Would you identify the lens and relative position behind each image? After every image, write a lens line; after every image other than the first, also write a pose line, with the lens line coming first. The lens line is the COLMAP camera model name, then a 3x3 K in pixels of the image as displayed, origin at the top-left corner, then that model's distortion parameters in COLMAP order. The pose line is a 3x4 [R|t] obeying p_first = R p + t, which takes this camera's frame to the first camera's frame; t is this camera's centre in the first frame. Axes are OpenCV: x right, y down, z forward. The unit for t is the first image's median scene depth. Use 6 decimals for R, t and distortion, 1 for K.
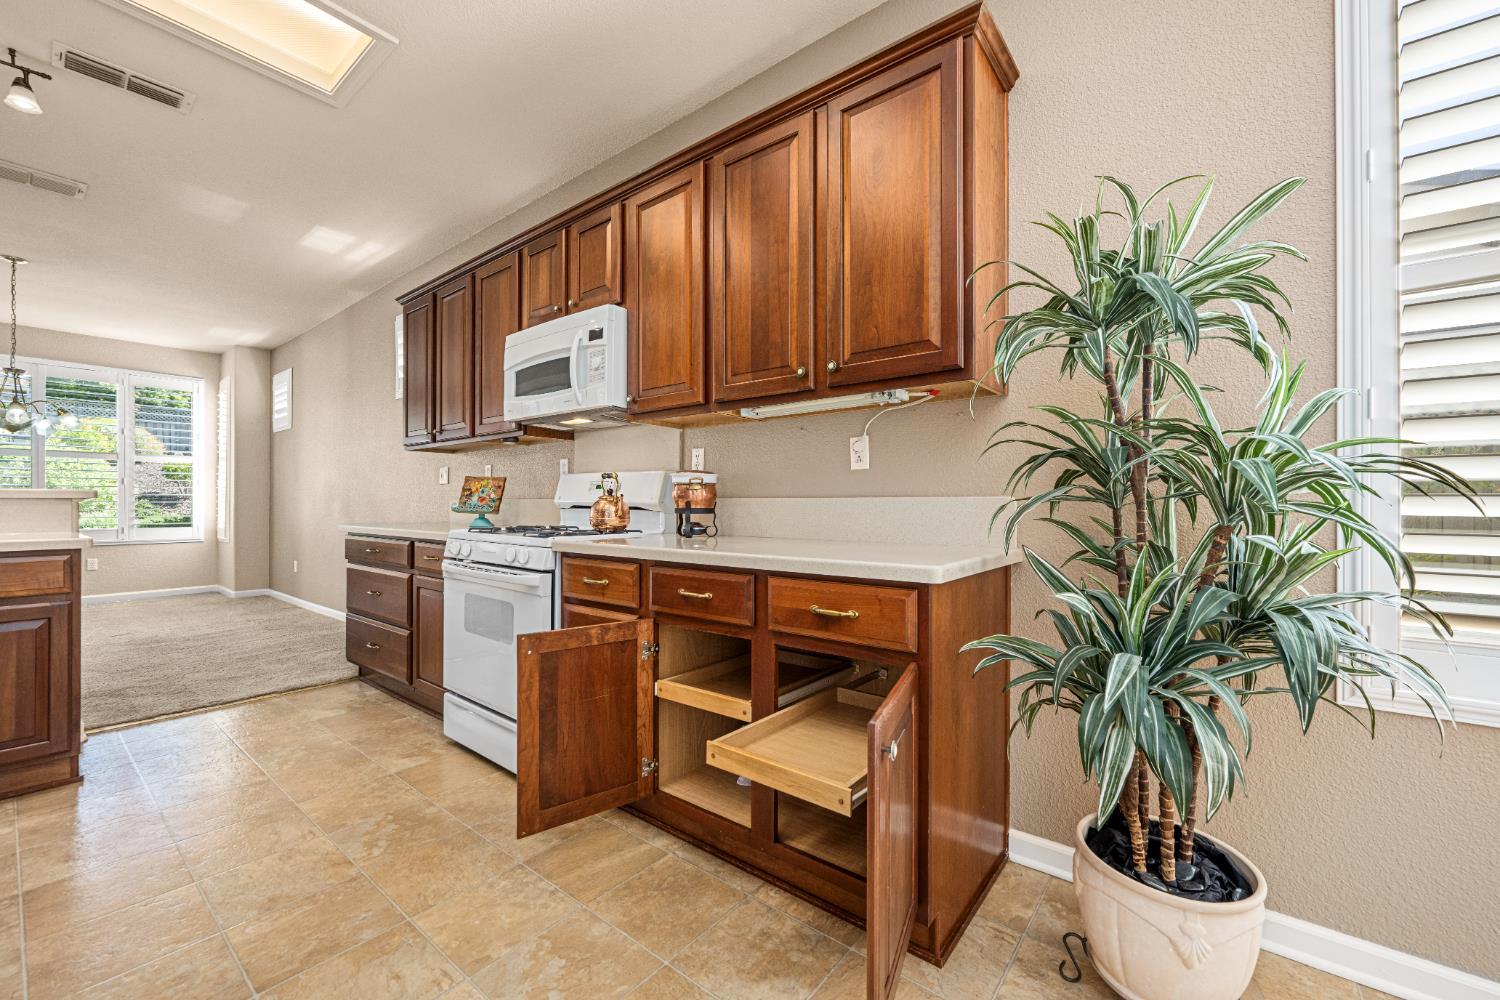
lens RADIAL K [[608.4, 0, 746.1], [0, 608.4, 507.0], [0, 0, 1]] dist [-0.002382, 0.000818]
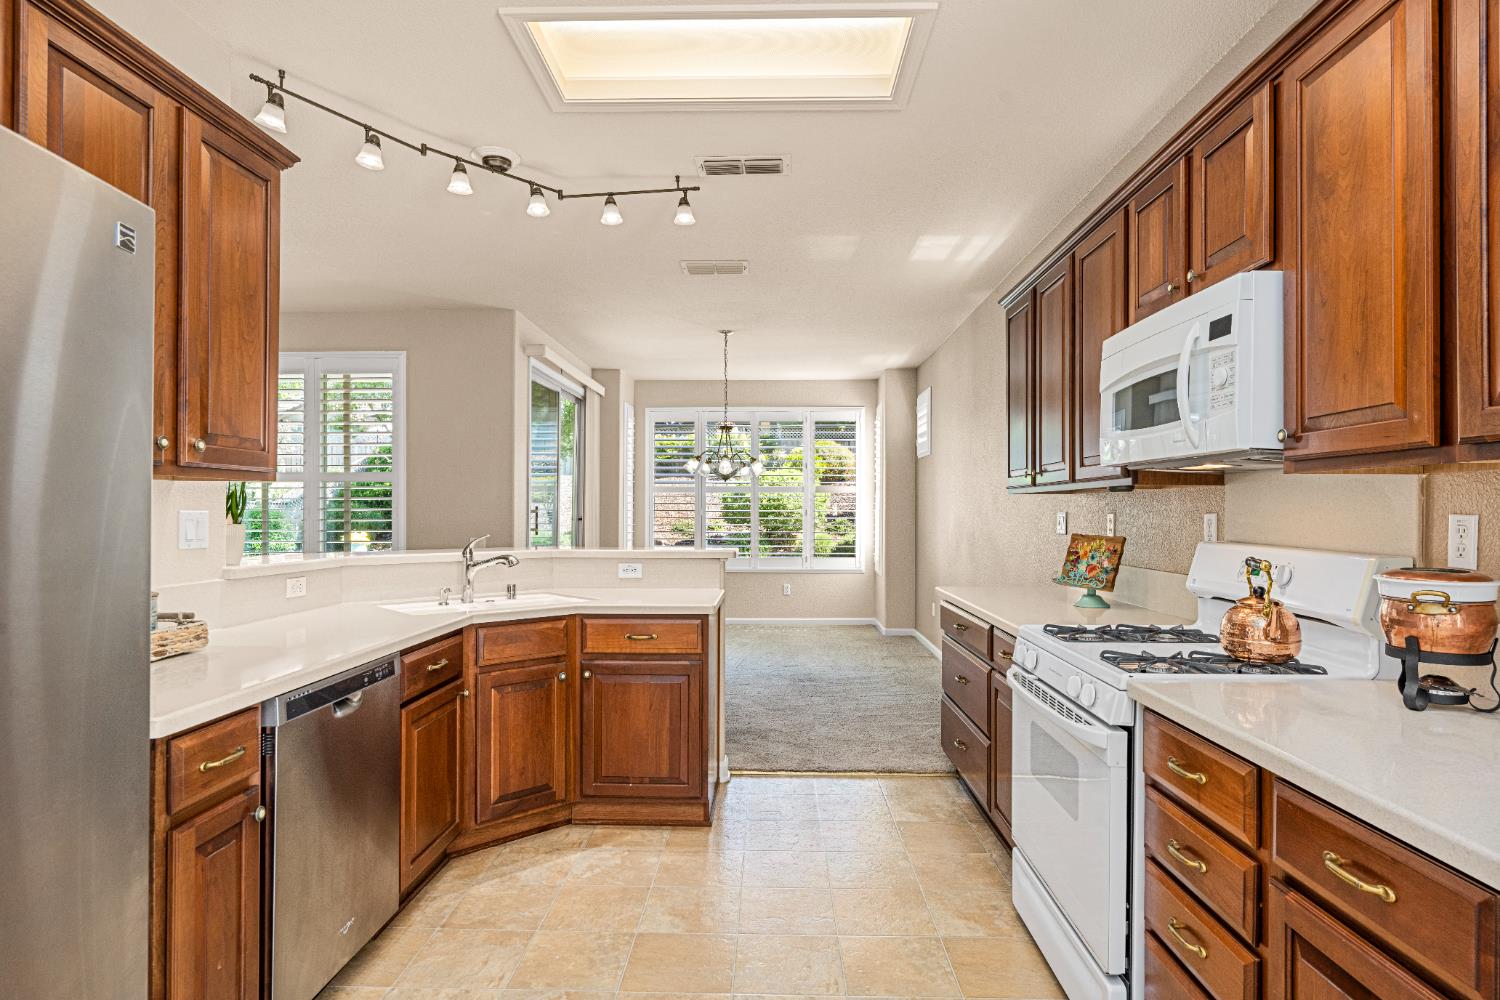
lens RADIAL K [[811.7, 0, 738.9], [0, 811.7, 513.7], [0, 0, 1]] dist [0.000033, -0.000547]
pose [[0.602899, -0.003001, -0.797812, 0.086104], [-0.002256, 0.999983, -0.005466, -0.088991], [0.797814, 0.005096, 0.602882, 0.143655]]
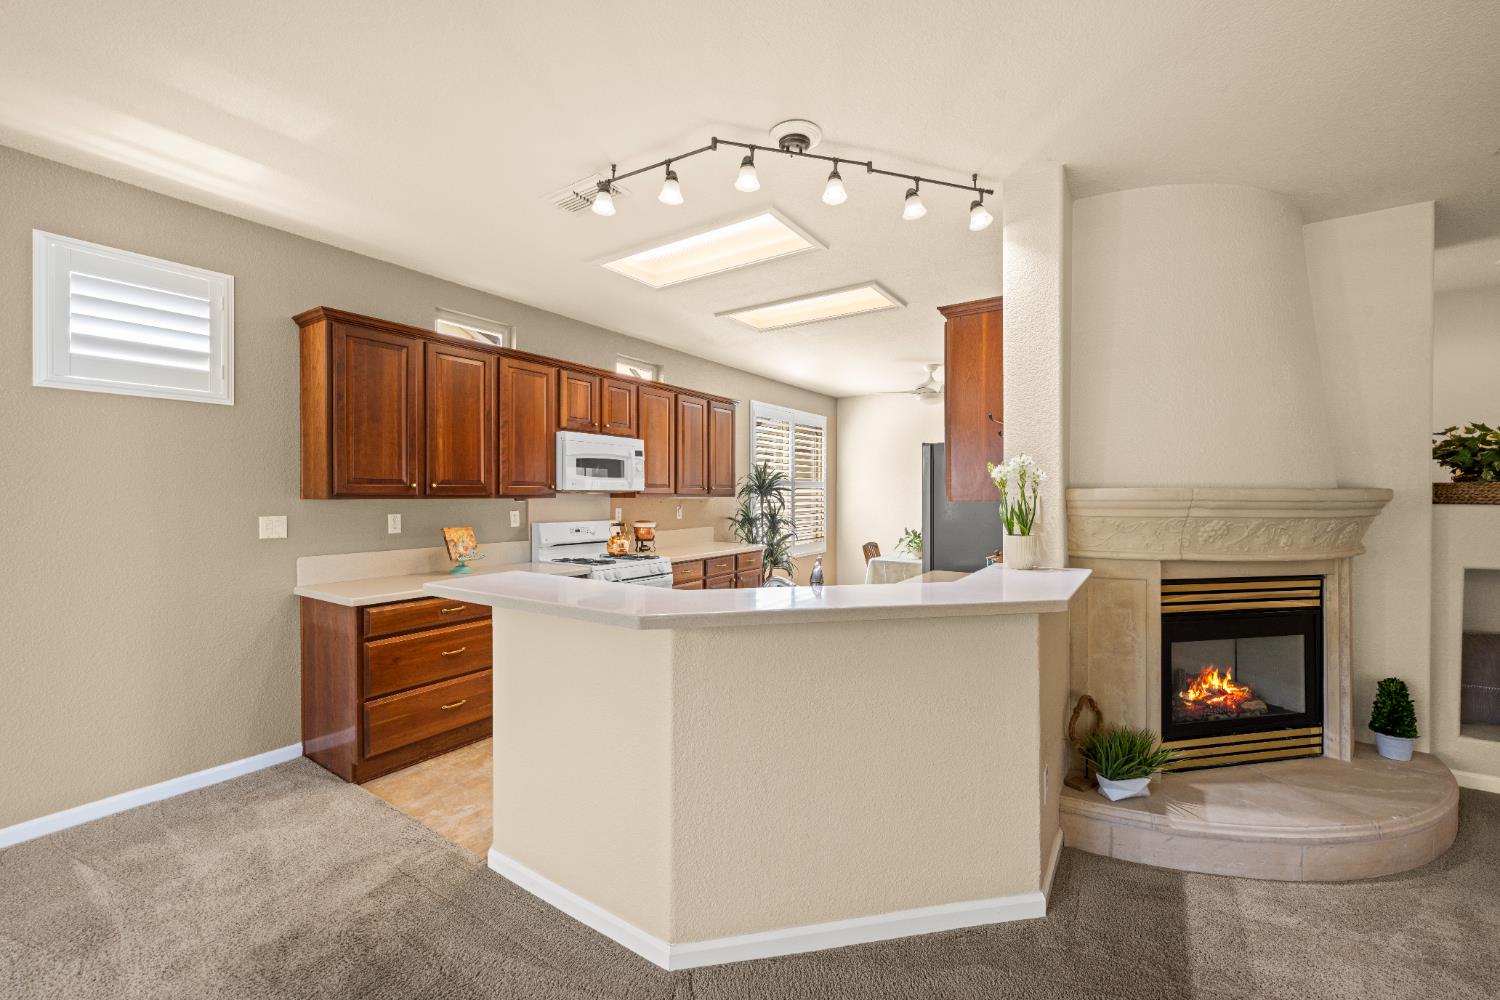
lens RADIAL K [[608.4, 0, 744.2], [0, 608.4, 497.8], [0, 0, 1]] dist [-0.002382, 0.000818]
pose [[-0.091091, -0.007480, 0.995814, -1.983823], [0.007531, 0.999938, 0.008200, -0.138878], [-0.995814, 0.008247, -0.091029, 0.755917]]
